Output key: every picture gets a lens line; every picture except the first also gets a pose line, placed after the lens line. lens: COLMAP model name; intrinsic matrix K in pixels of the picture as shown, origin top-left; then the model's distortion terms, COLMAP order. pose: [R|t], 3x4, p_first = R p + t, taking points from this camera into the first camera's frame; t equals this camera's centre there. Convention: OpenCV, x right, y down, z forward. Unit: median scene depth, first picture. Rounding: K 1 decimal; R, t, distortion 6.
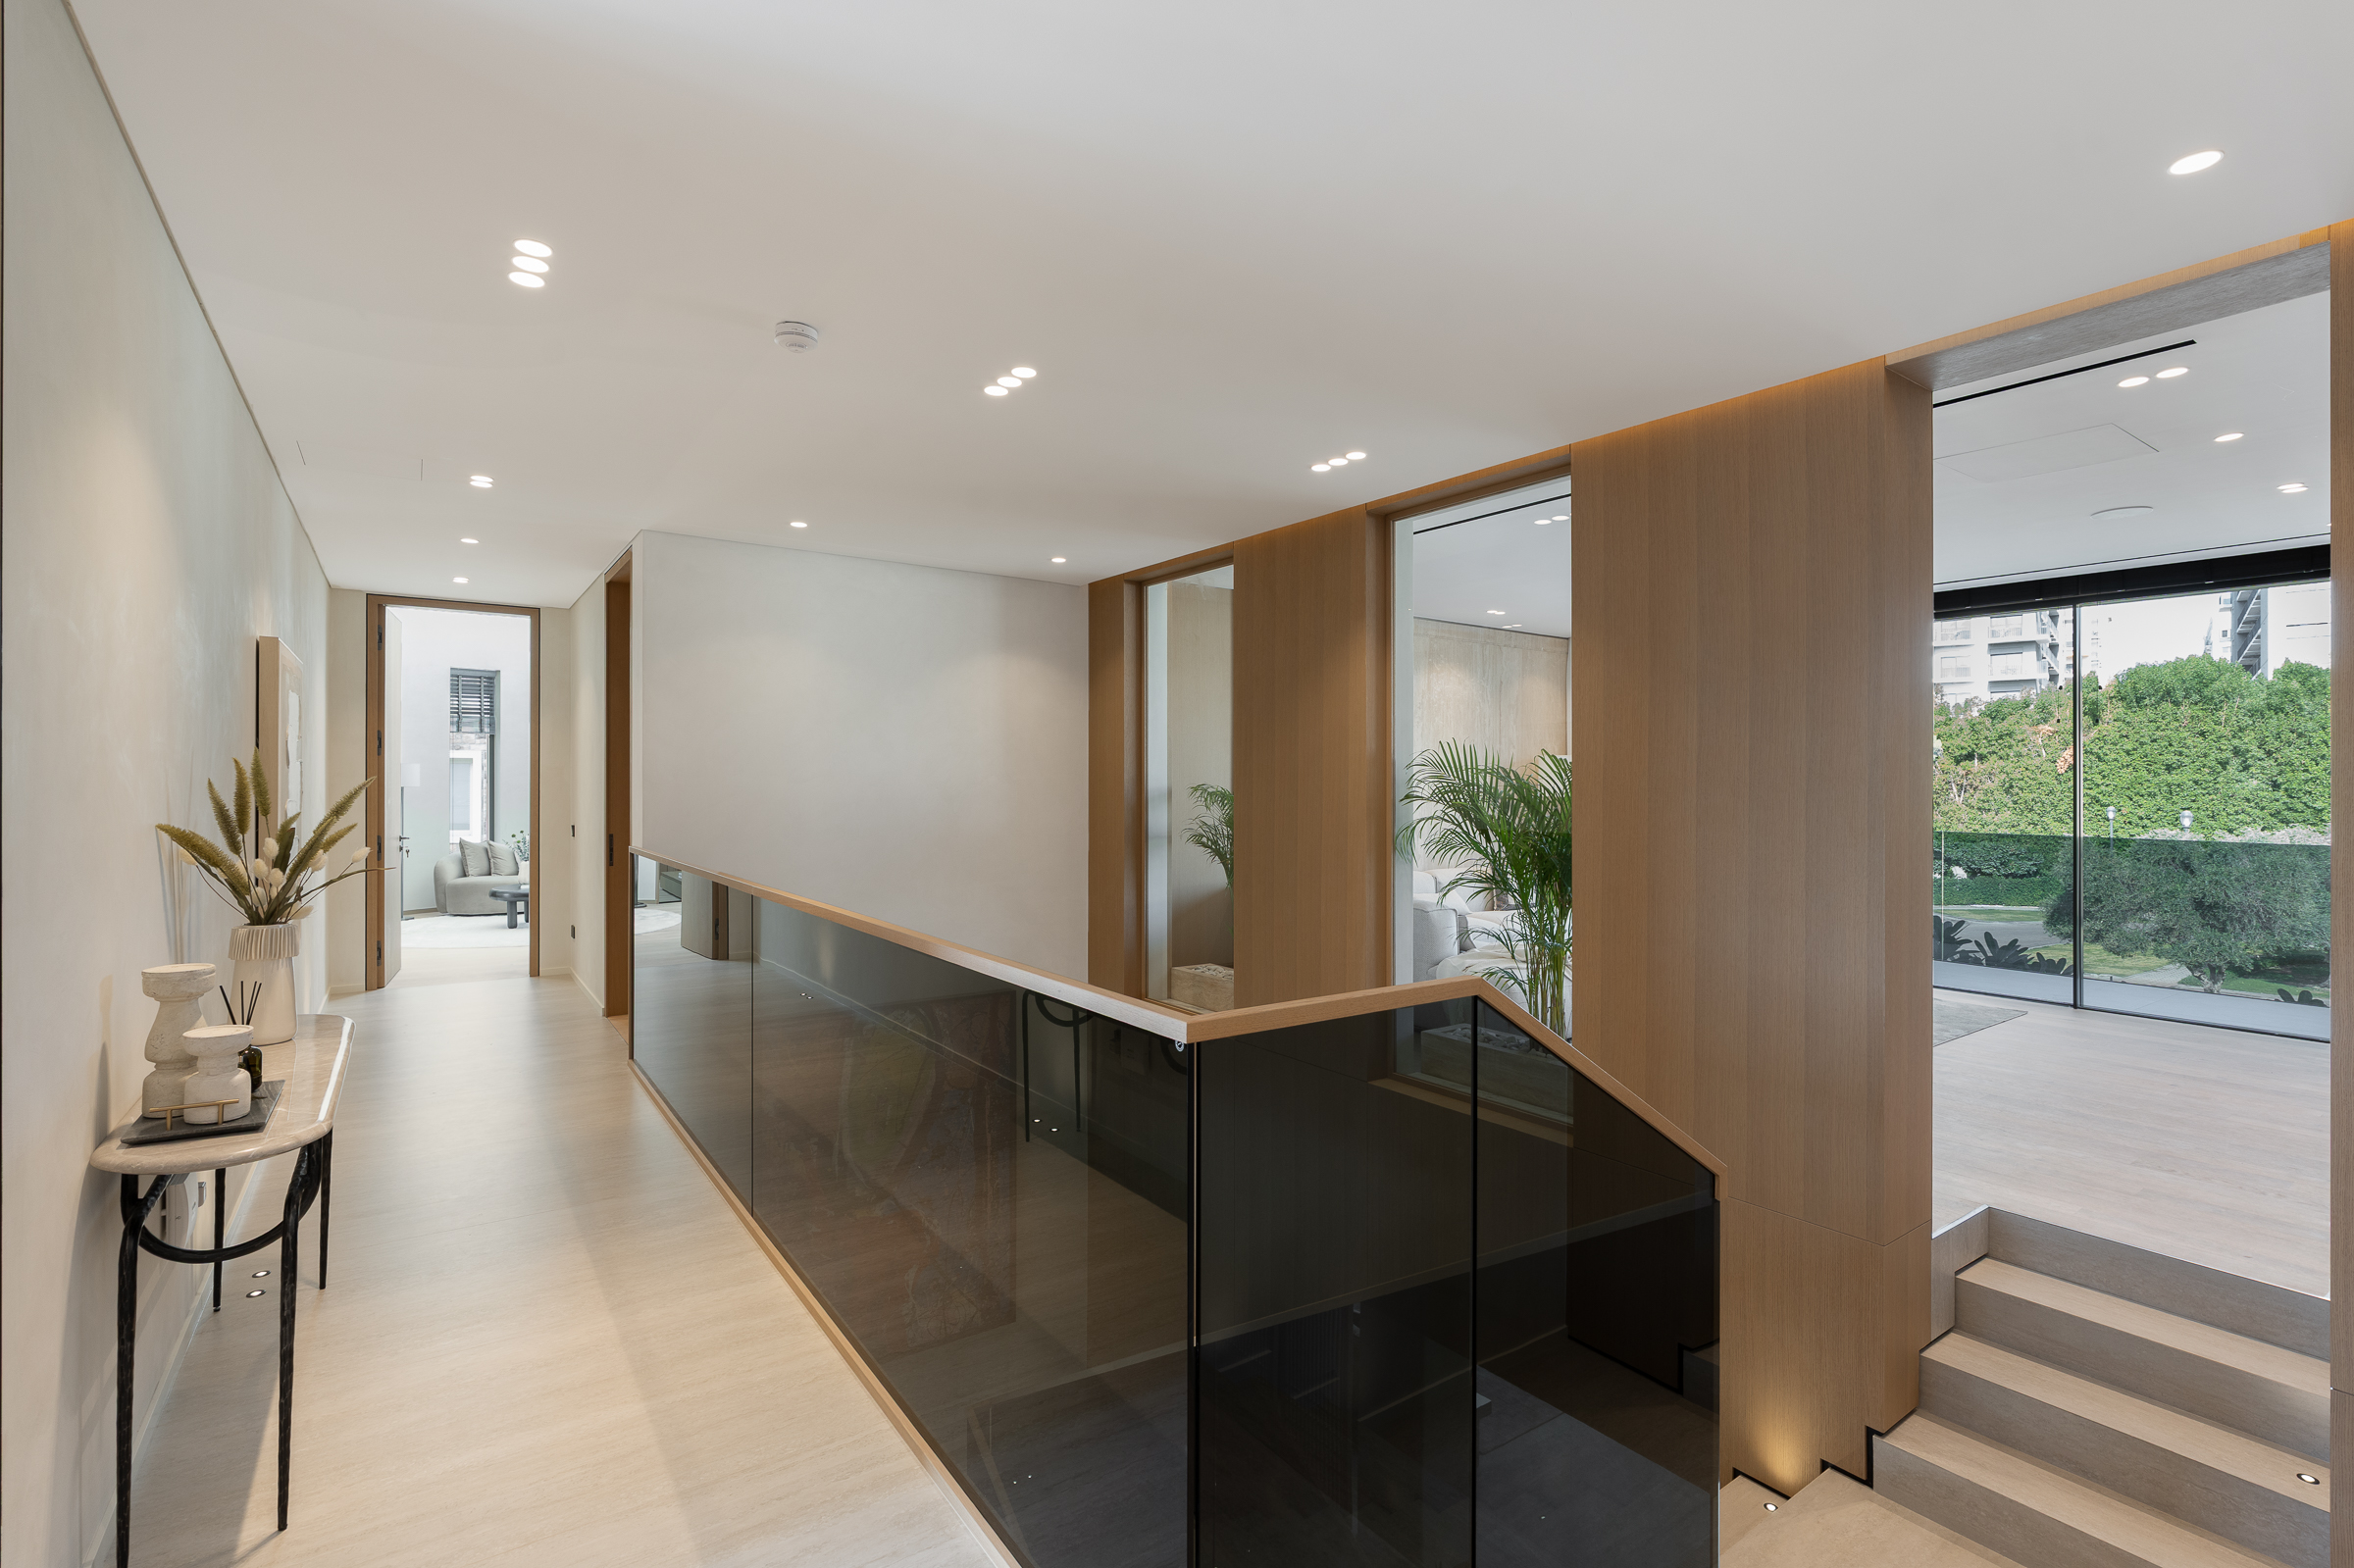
lens RADIAL K [[1063.9, 0, 1174.3], [0, 1063.9, 766.8], [0, 0, 1]] dist [0.000998, 0.006495]
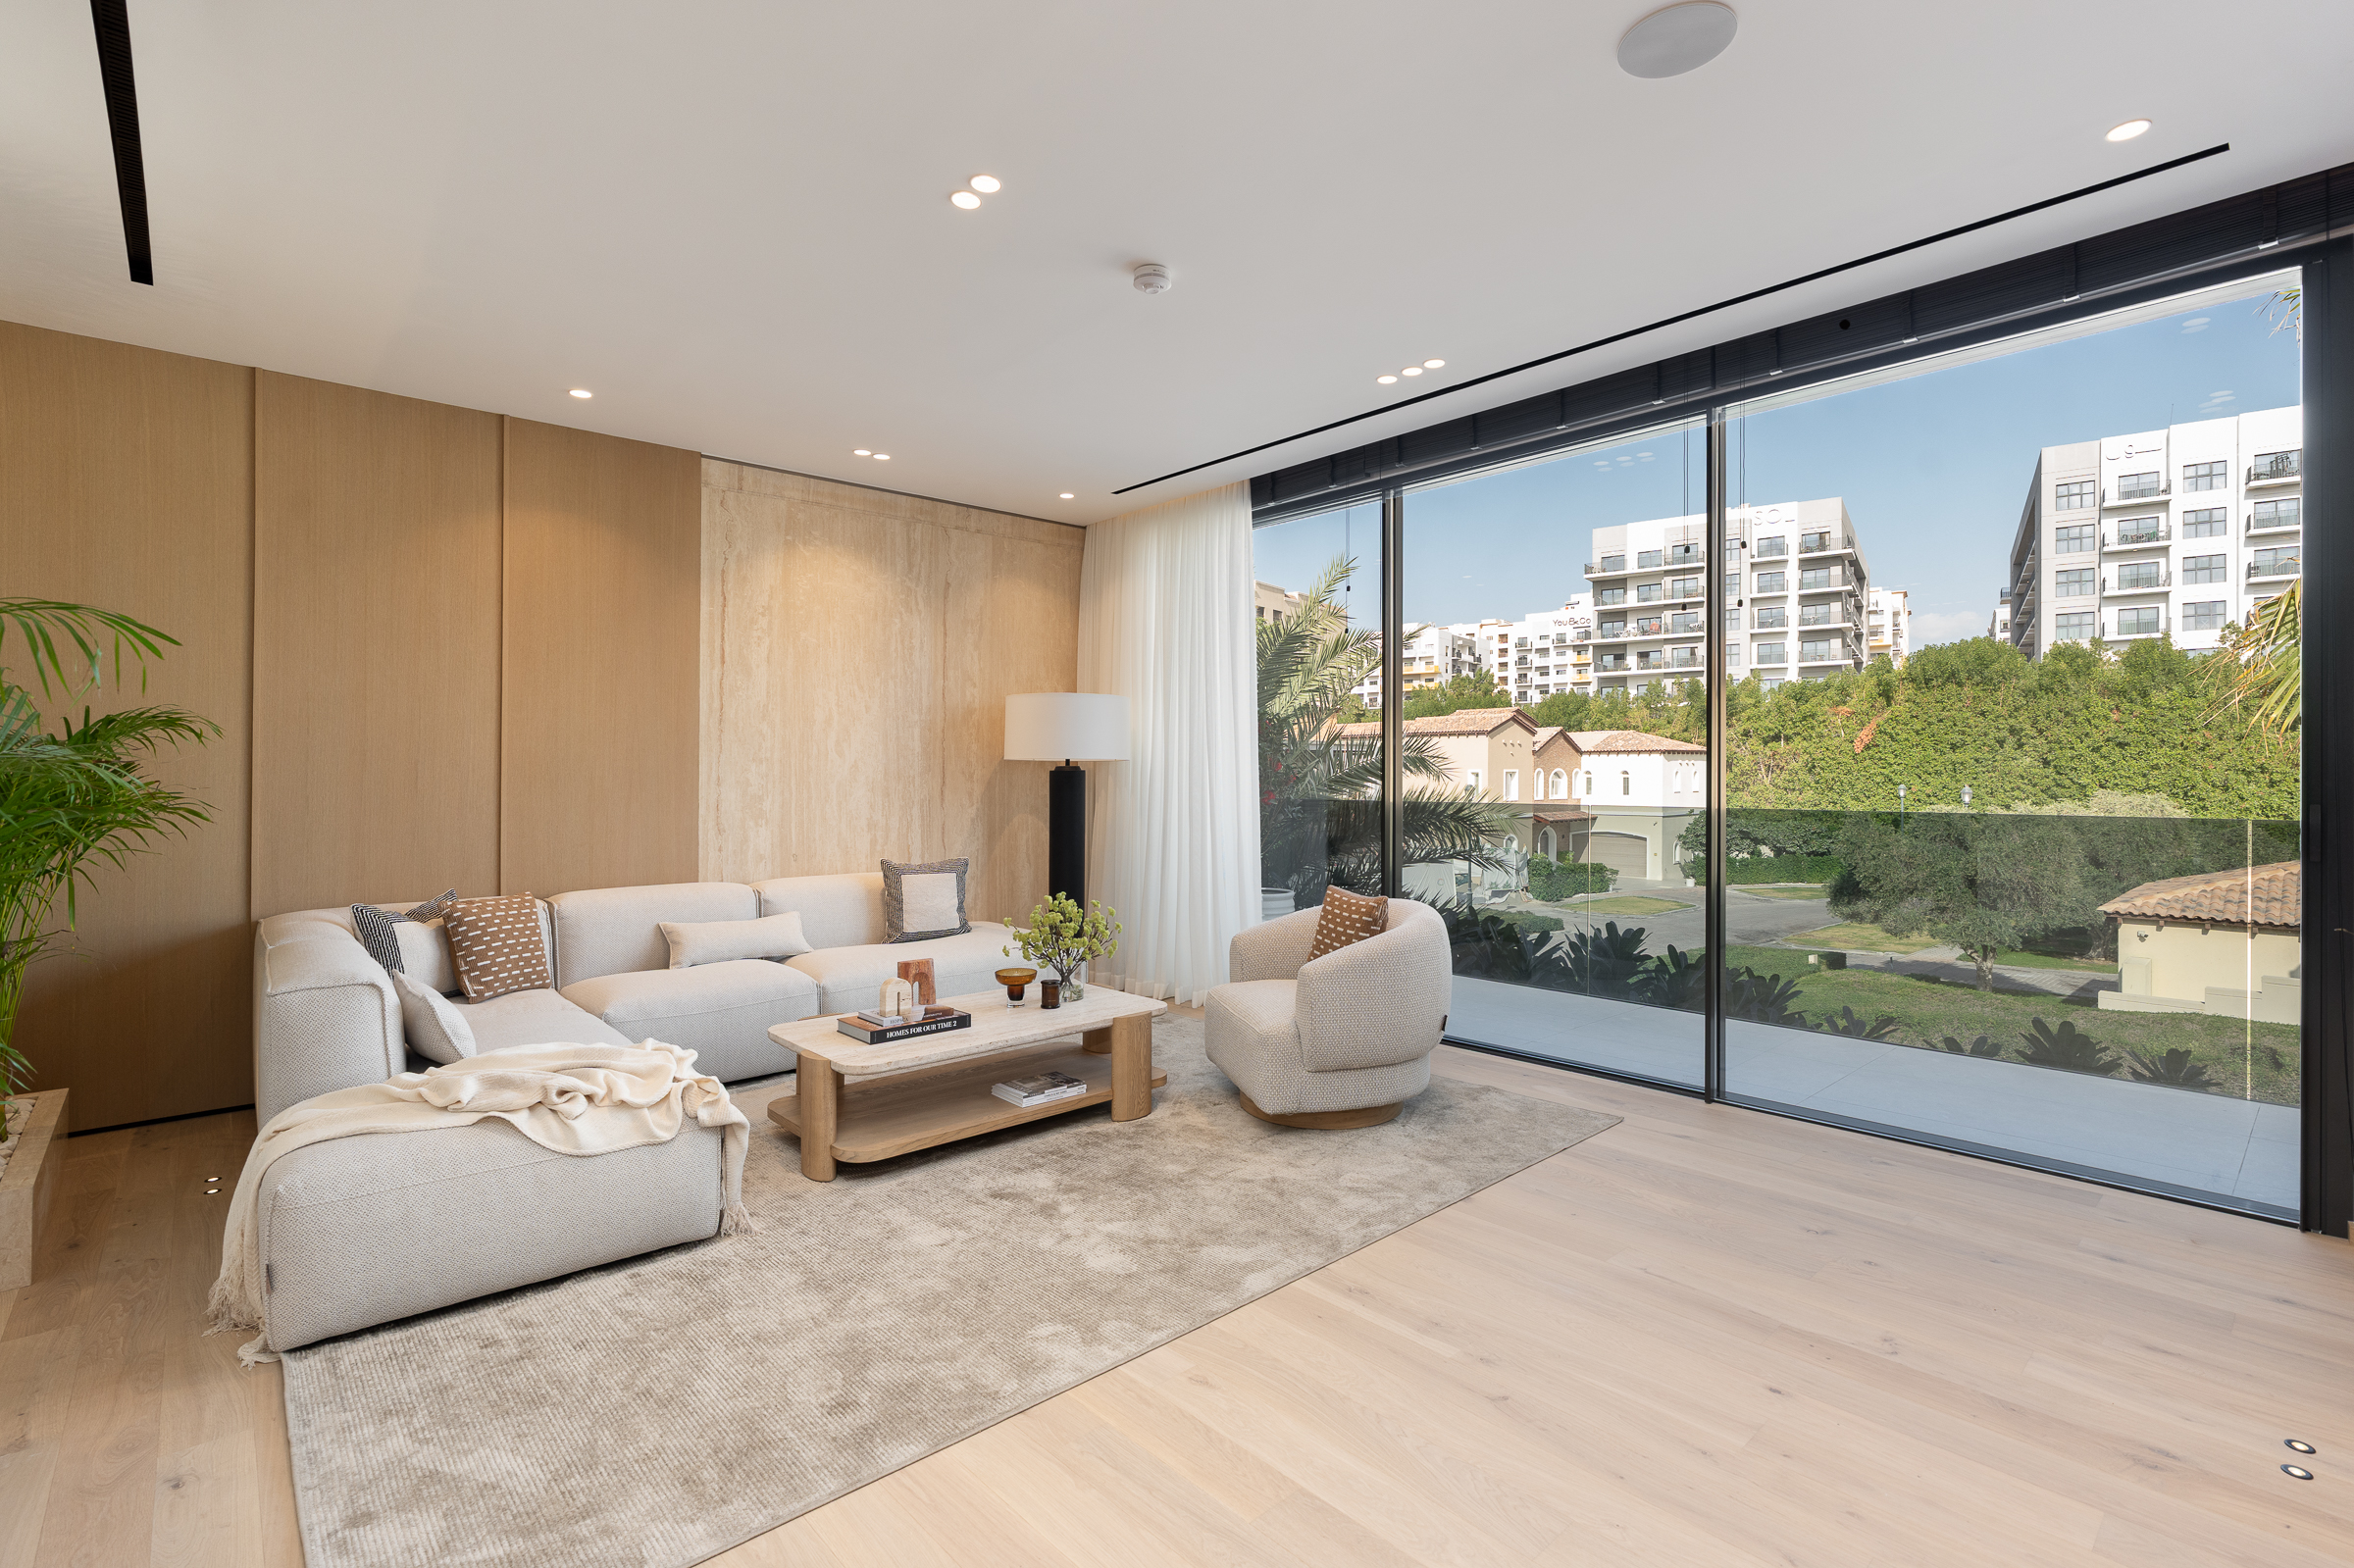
lens RADIAL K [[1055.4, 0, 1136.6], [0, 1055.4, 768.6], [0, 0, 1]] dist [-0.000764, 0.000716]
pose [[0.996249, -0.008475, 0.086121, 0.056476], [0.007483, 0.999902, 0.011832, 0.004196], [-0.086213, -0.011143, 0.996214, 0.053330]]
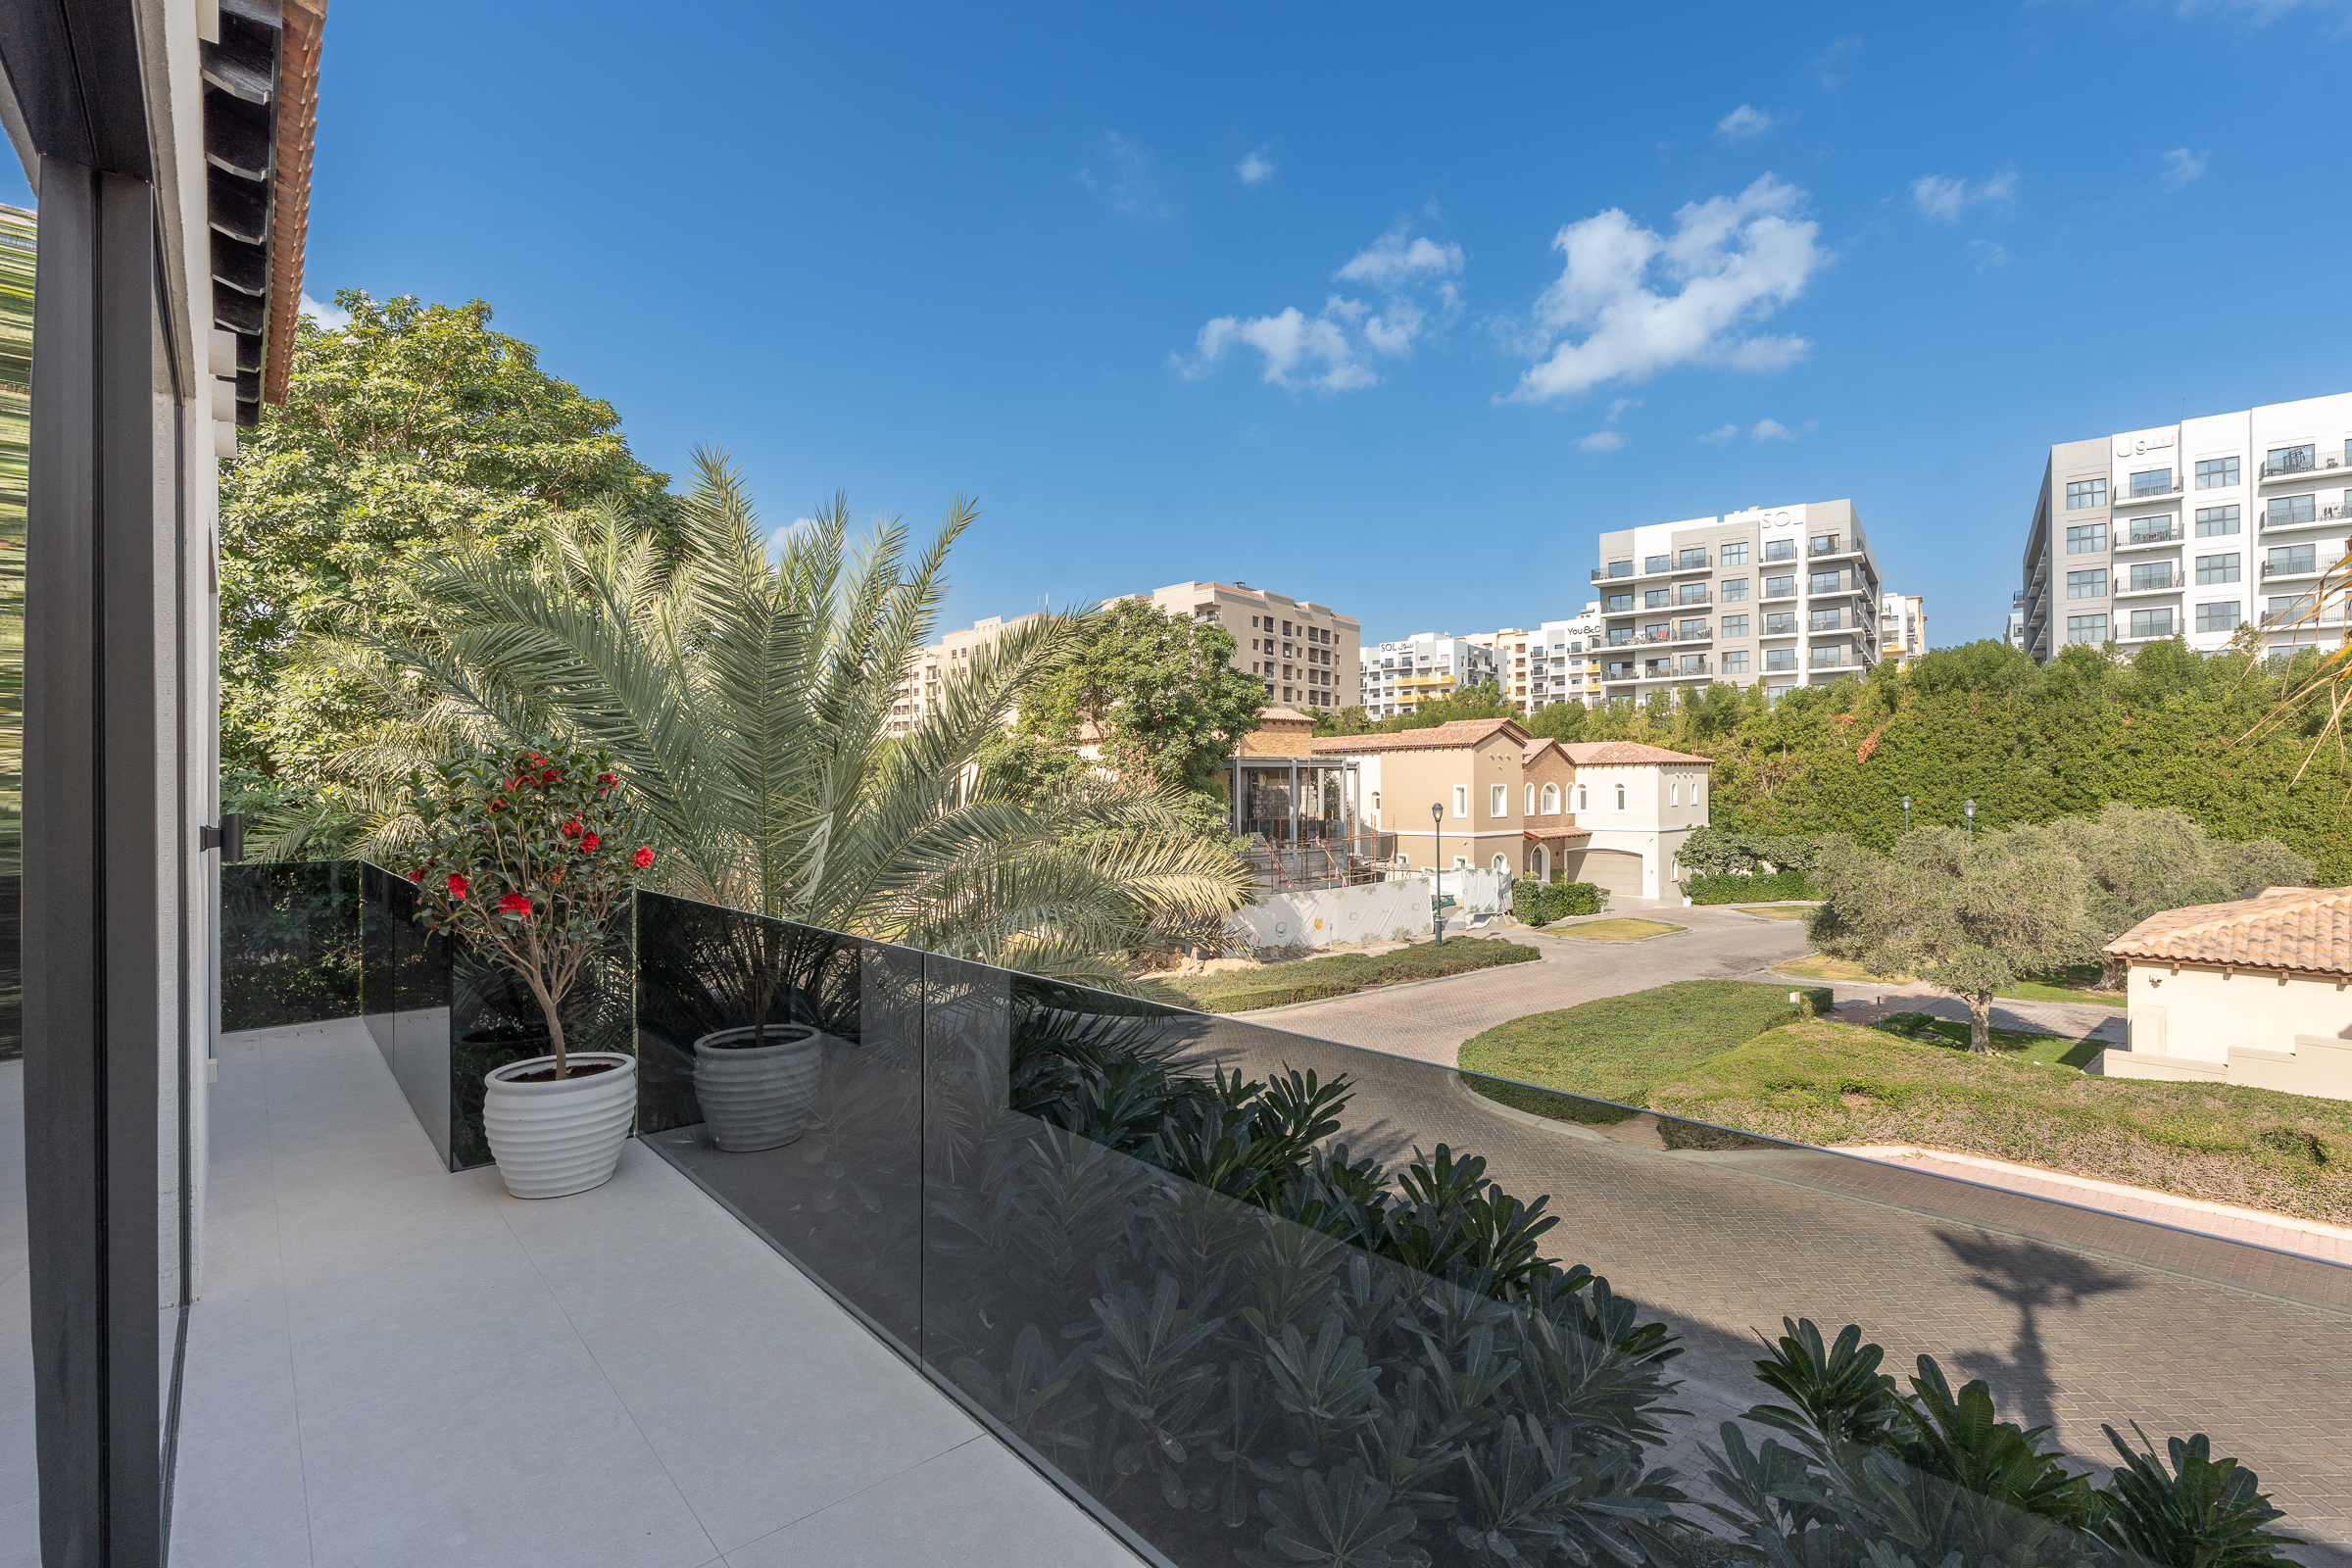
lens RADIAL K [[1070.1, 0, 1168.3], [0, 1070.1, 783.6], [0, 0, 1]] dist [-0.001143, 0.000088]
pose [[0.994764, -0.018767, 0.100460, 0.111575], [0.017599, 0.999767, 0.012500, 0.001565], [-0.100671, -0.010666, 0.994863, 0.100546]]
